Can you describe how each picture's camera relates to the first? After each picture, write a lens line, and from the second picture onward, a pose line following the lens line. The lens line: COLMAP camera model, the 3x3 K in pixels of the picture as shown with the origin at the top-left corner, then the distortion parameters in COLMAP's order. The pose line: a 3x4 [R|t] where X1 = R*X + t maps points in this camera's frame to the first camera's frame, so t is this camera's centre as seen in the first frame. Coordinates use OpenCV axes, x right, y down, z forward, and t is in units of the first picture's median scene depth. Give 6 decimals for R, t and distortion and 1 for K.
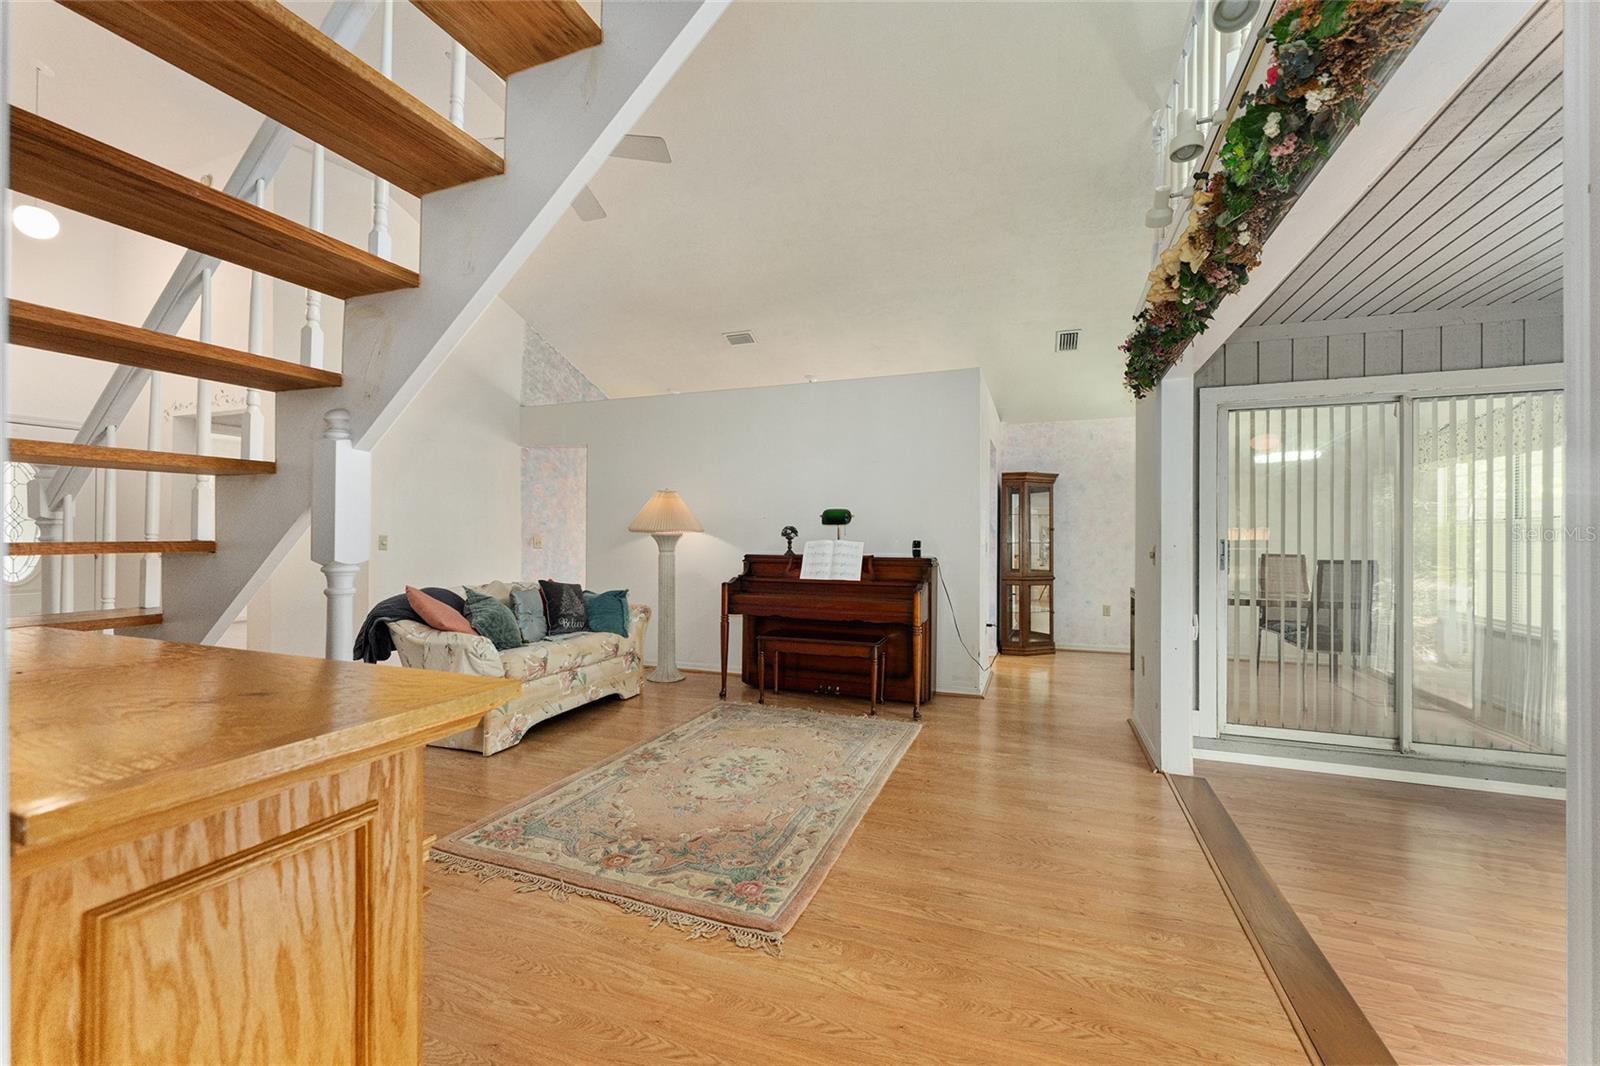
lens RADIAL K [[637.4, 0, 795.2], [0, 637.4, 538.1], [0, 0, 1]] dist [-0.000057, 0.000073]
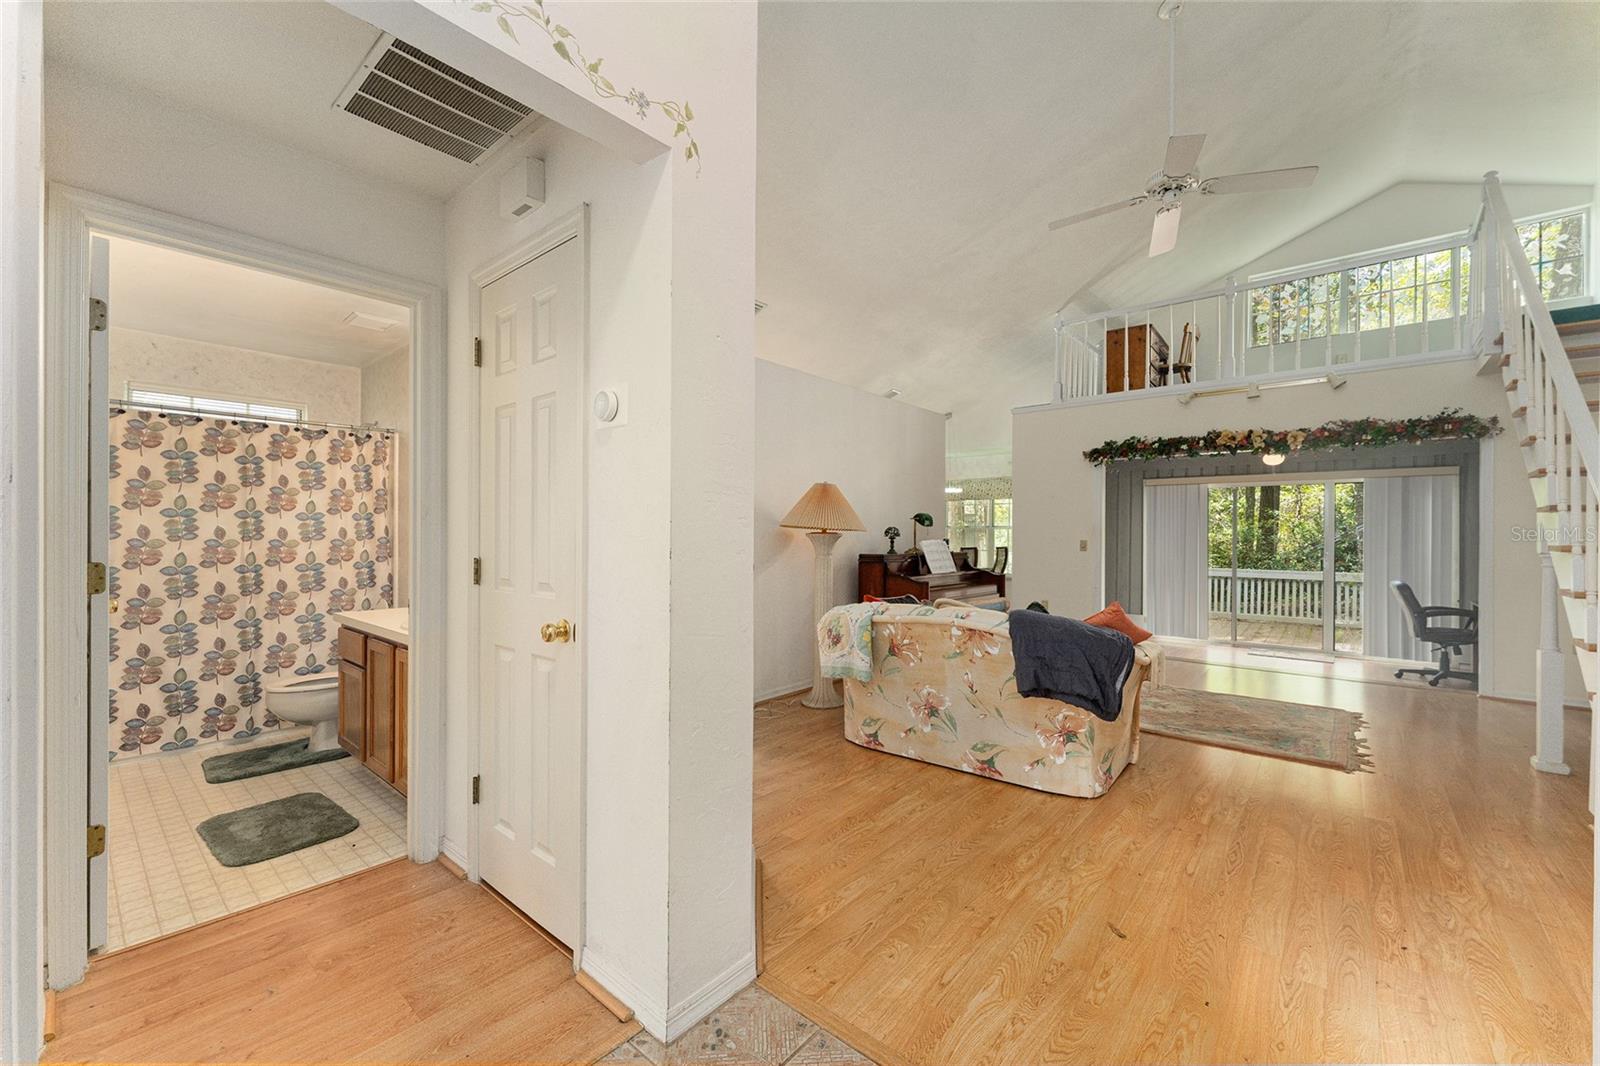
lens RADIAL K [[637.4, 0, 802.8], [0, 637.4, 535.6], [0, 0, 1]] dist [-0.000057, 0.000073]
pose [[0.331343, -0.002833, 0.943506, -1.608299], [-0.007409, 0.999957, 0.005604, -0.012571], [-0.943481, -0.008847, 0.331308, 1.172543]]
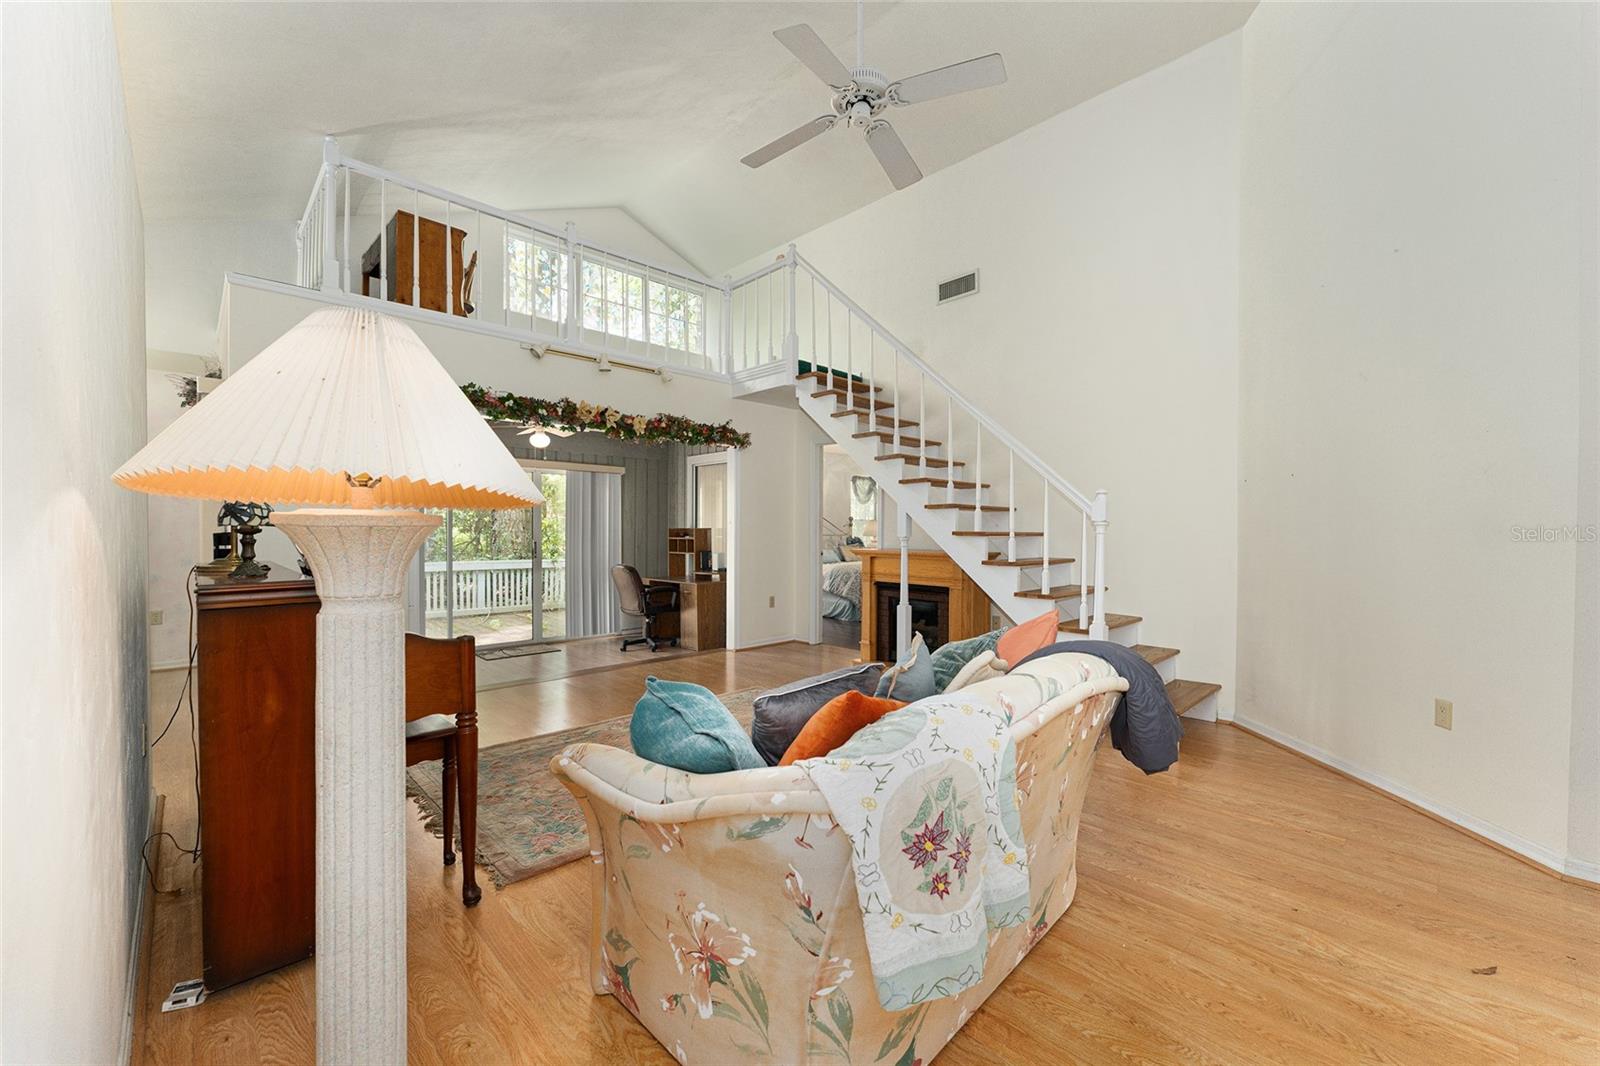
lens RADIAL K [[637.4, 0, 807.5], [0, 637.4, 532.8], [0, 0, 1]] dist [-0.000057, 0.000073]
pose [[-0.906429, -0.013927, 0.422128, -0.714640], [-0.010333, 0.999888, 0.010801, -0.013460], [-0.422232, 0.005429, -0.906472, 1.778816]]
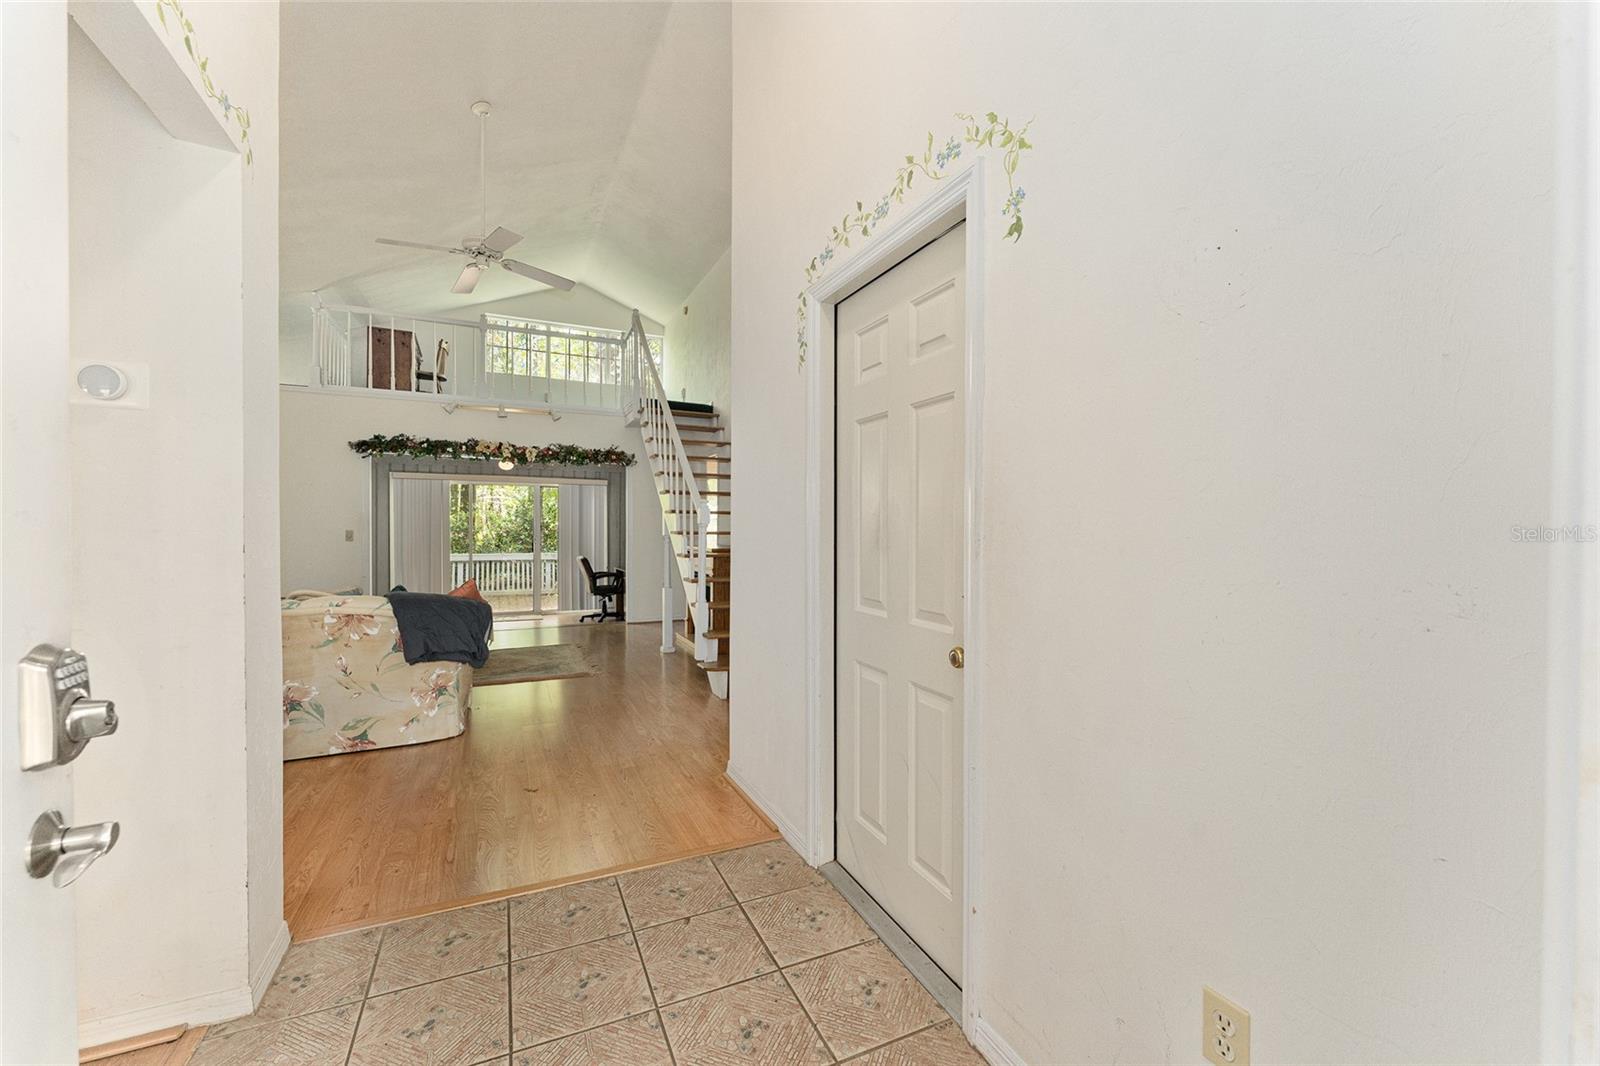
lens RADIAL K [[637.4, 0, 795.0], [0, 637.4, 528.5], [0, 0, 1]] dist [-0.000057, 0.000073]
pose [[-0.718000, -0.007572, 0.696002, -1.825869], [-0.008491, 0.999962, 0.002119, -0.014834], [-0.695991, -0.004389, -0.718037, 1.461651]]
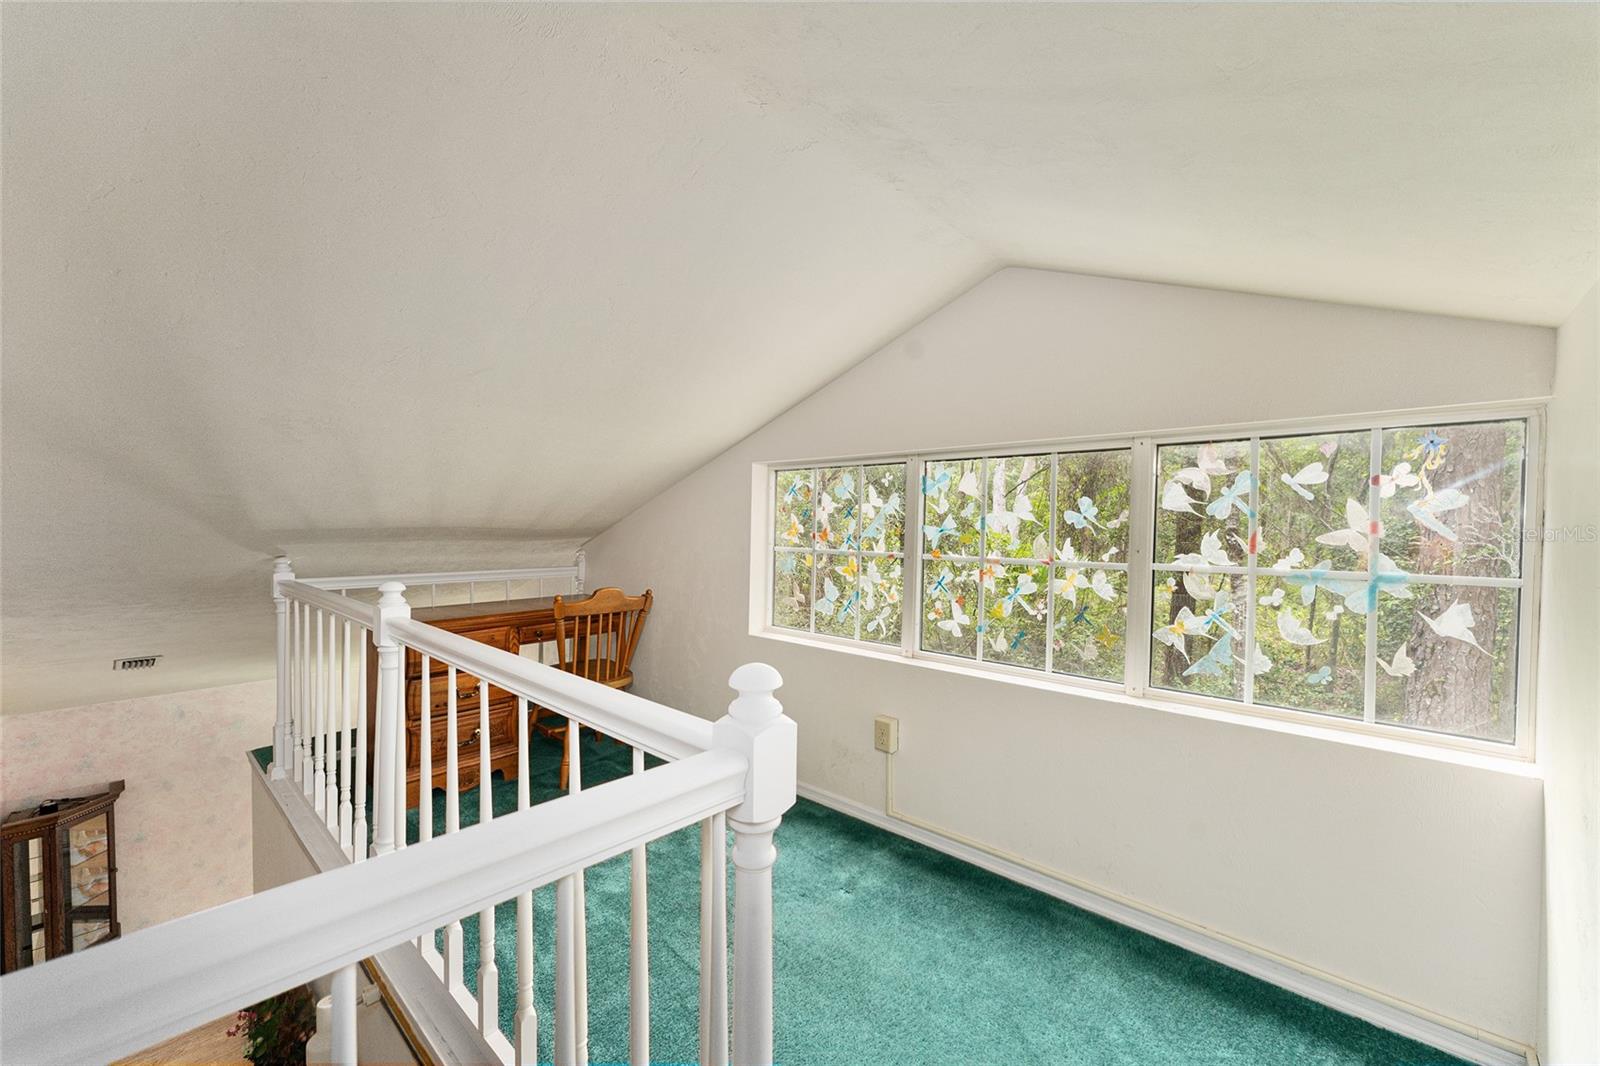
lens RADIAL K [[637.4, 0, 797.1], [0, 637.4, 538.1], [0, 0, 1]] dist [-0.000057, 0.000073]
pose [[0.356864, -0.018307, 0.933977, 0.054139], [-0.008842, 0.999697, 0.022974, -0.778089], [-0.934114, -0.016457, 0.356594, 0.122768]]
